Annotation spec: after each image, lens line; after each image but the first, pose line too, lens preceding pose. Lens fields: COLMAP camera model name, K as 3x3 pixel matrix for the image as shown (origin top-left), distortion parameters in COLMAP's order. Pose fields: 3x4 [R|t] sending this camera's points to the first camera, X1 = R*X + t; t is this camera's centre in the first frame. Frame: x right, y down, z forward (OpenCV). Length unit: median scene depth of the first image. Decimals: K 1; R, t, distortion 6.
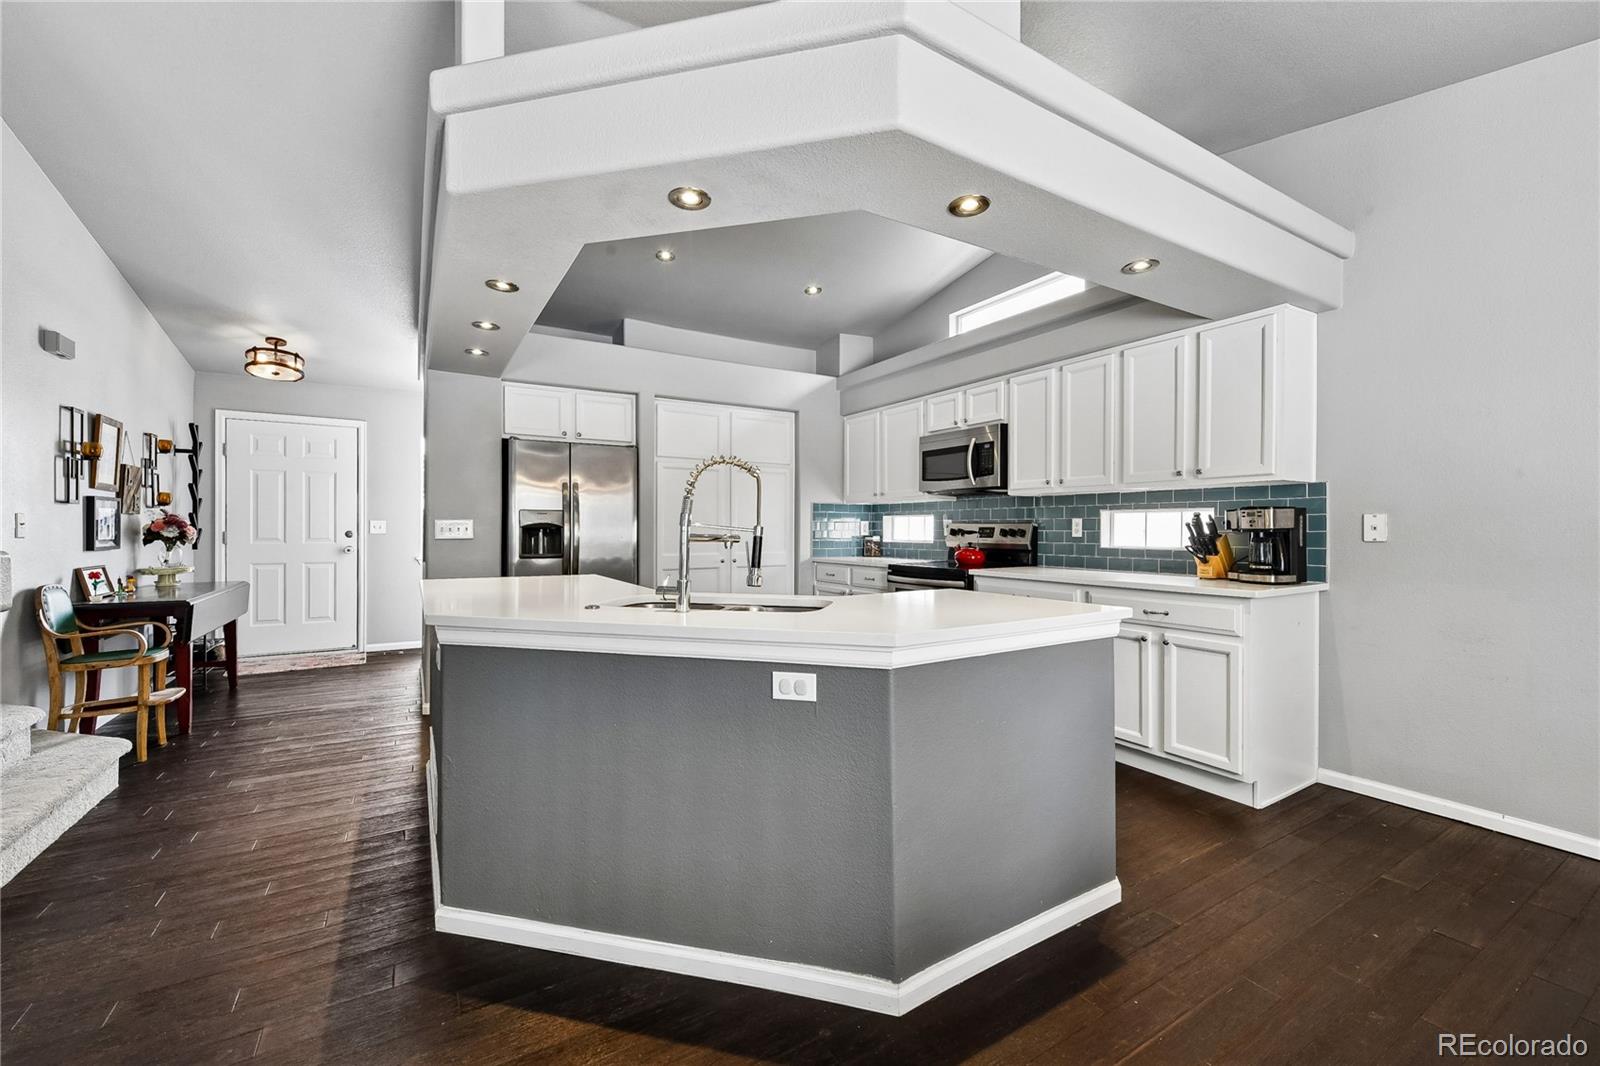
lens RADIAL K [[643.3, 0, 799.3], [0, 643.3, 531.2], [0, 0, 1]] dist [0.001966, -0.001029]
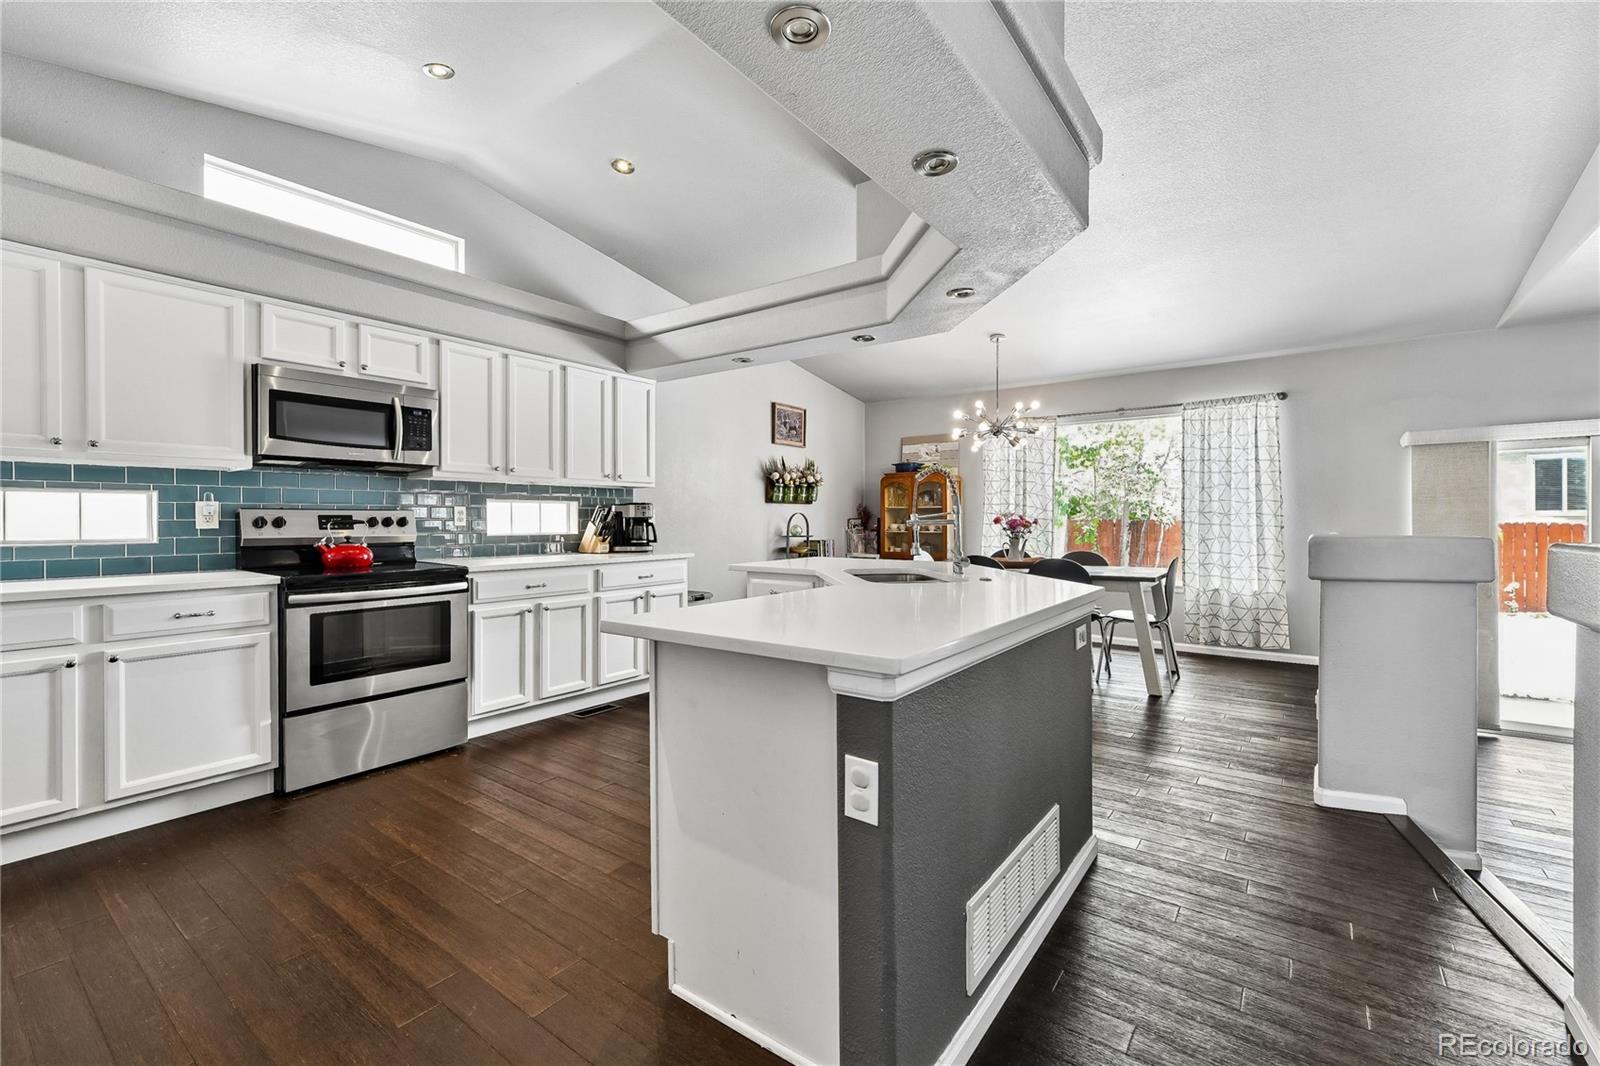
lens RADIAL K [[676.7, 0, 808.0], [0, 676.7, 523.3], [0, 0, 1]] dist [0.013968, -0.003342]
pose [[-0.388075, -0.010149, 0.921572, -0.578063], [0.001873, 0.999929, 0.011801, -0.004512], [-0.921626, 0.006306, -0.388029, 0.757847]]
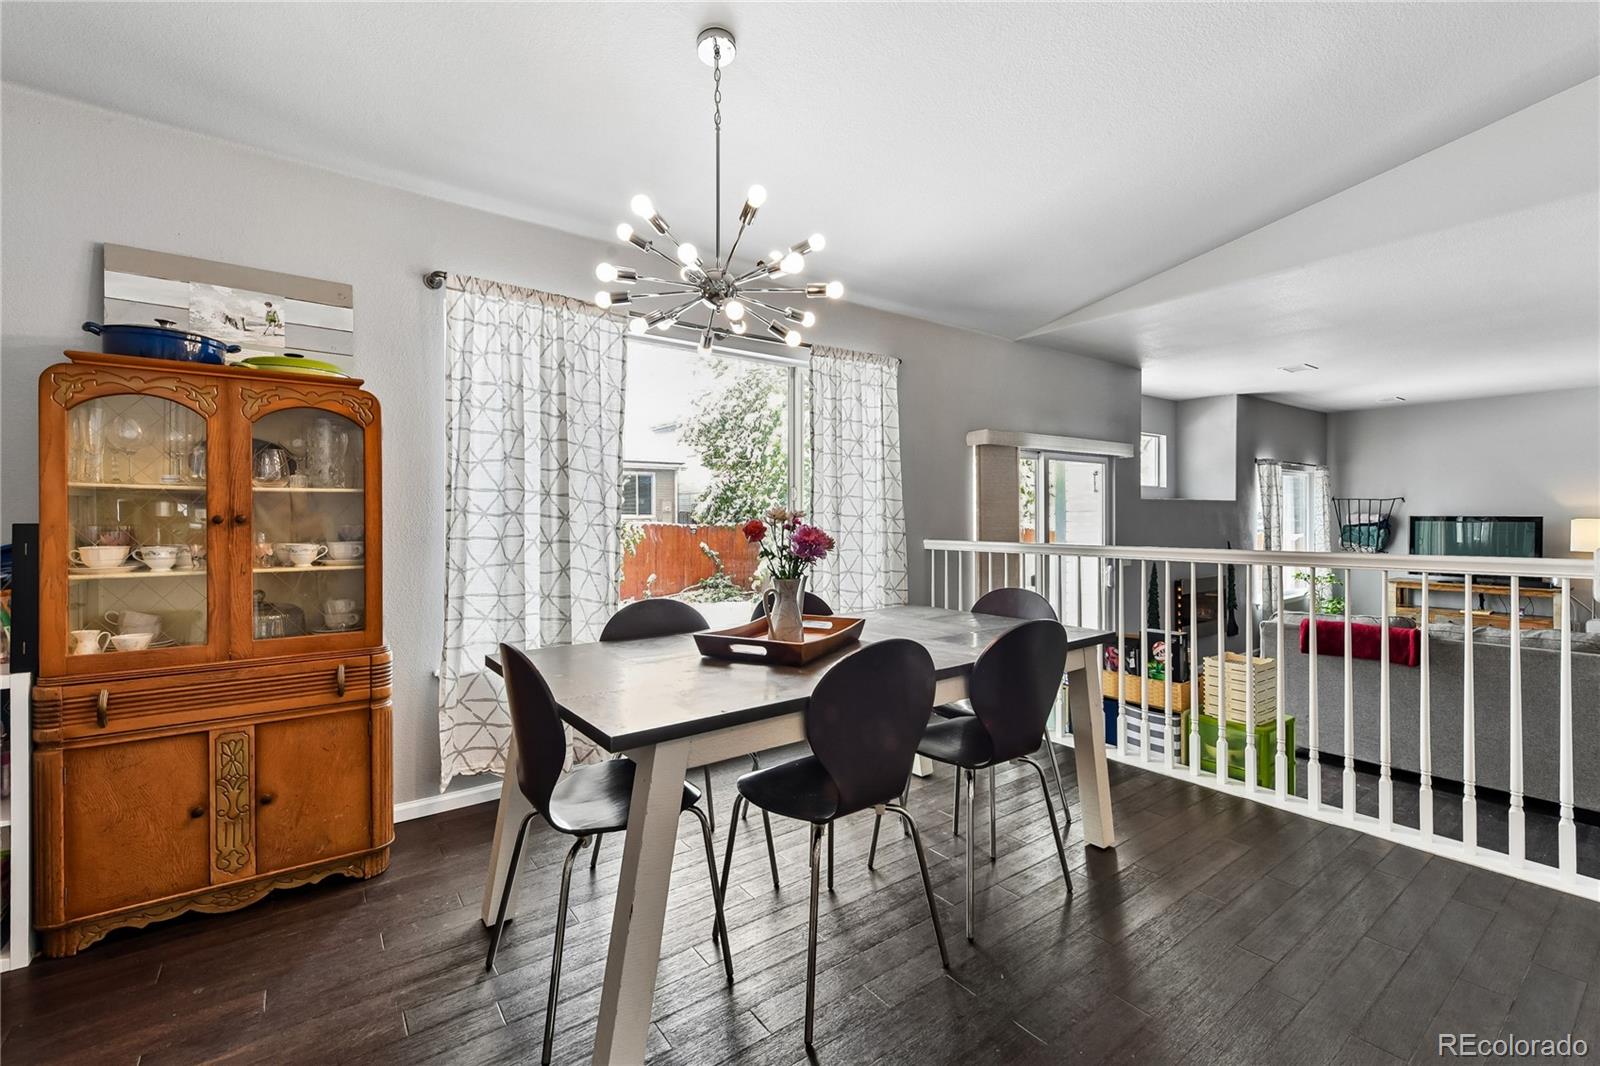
lens RADIAL K [[676.7, 0, 802.7], [0, 676.7, 521.2], [0, 0, 1]] dist [0.013968, -0.003342]
pose [[-0.994951, -0.003452, -0.100306, 0.341202], [-0.004102, 0.999972, 0.006274, -0.004873], [0.100282, 0.006654, -0.994937, 0.451607]]
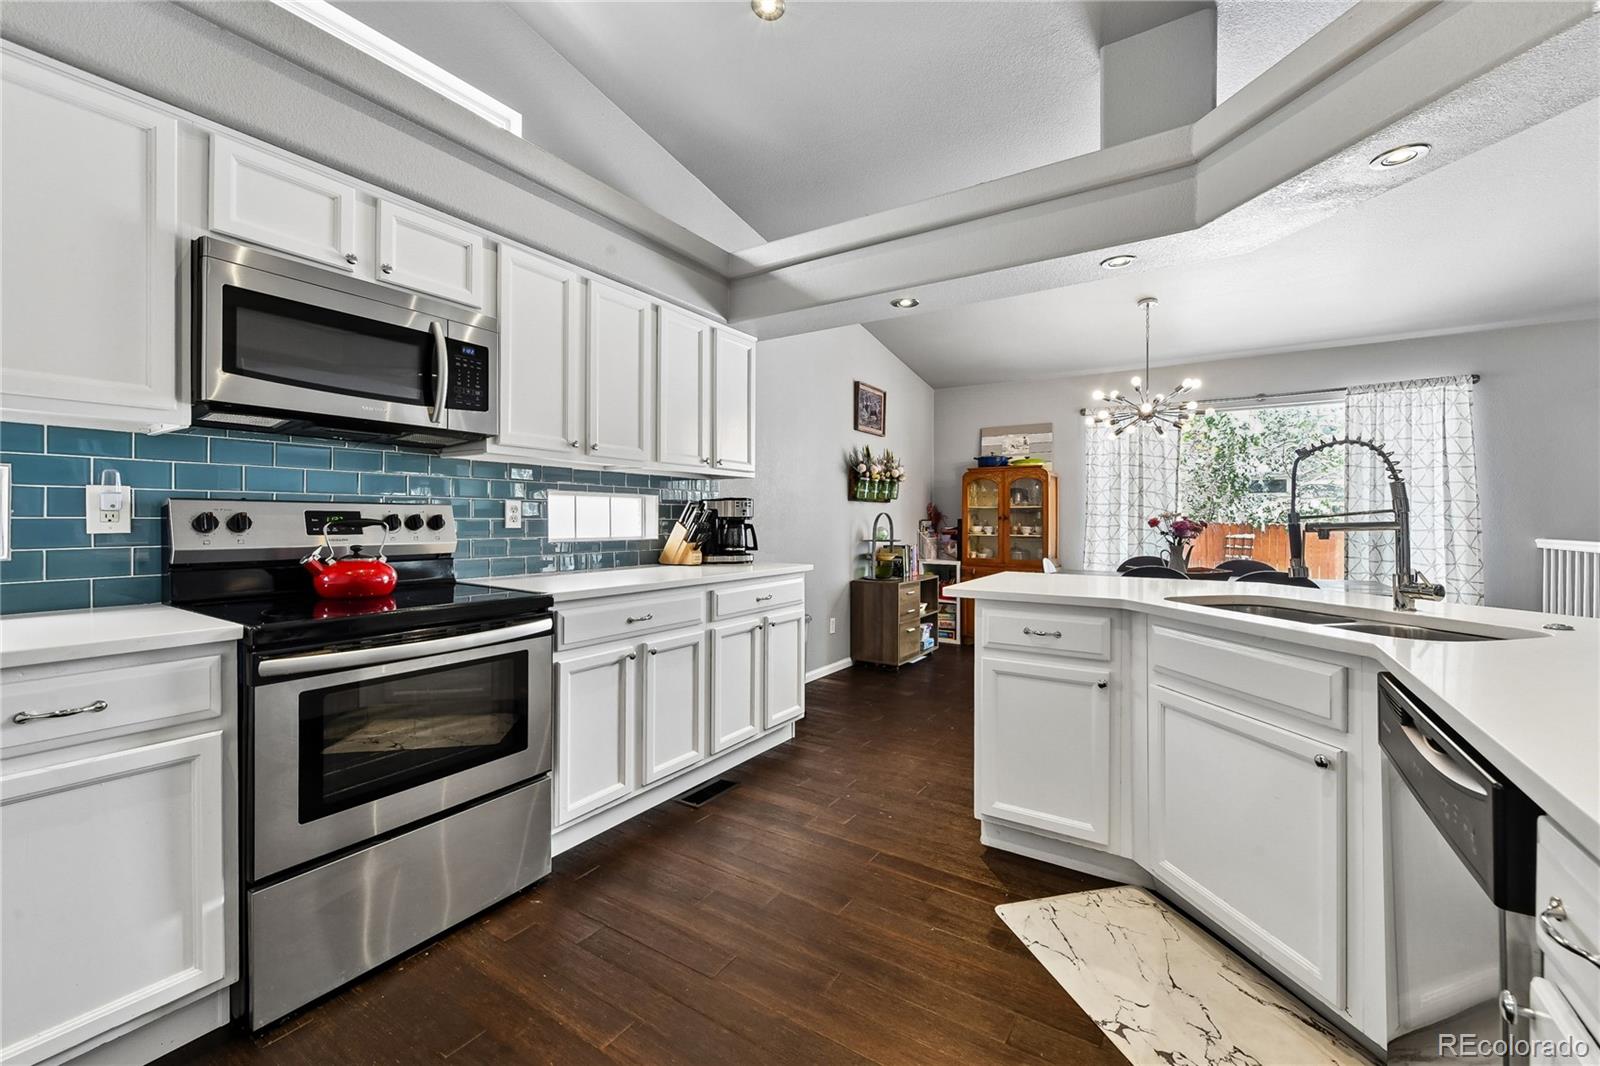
lens RADIAL K [[643.3, 0, 807.7], [0, 643.3, 522.6], [0, 0, 1]] dist [0.001966, -0.001029]
pose [[-0.448859, -0.009741, 0.893550, -0.241589], [-0.002459, 0.999950, 0.009665, -0.002981], [-0.893599, 0.002141, -0.448861, 0.850003]]
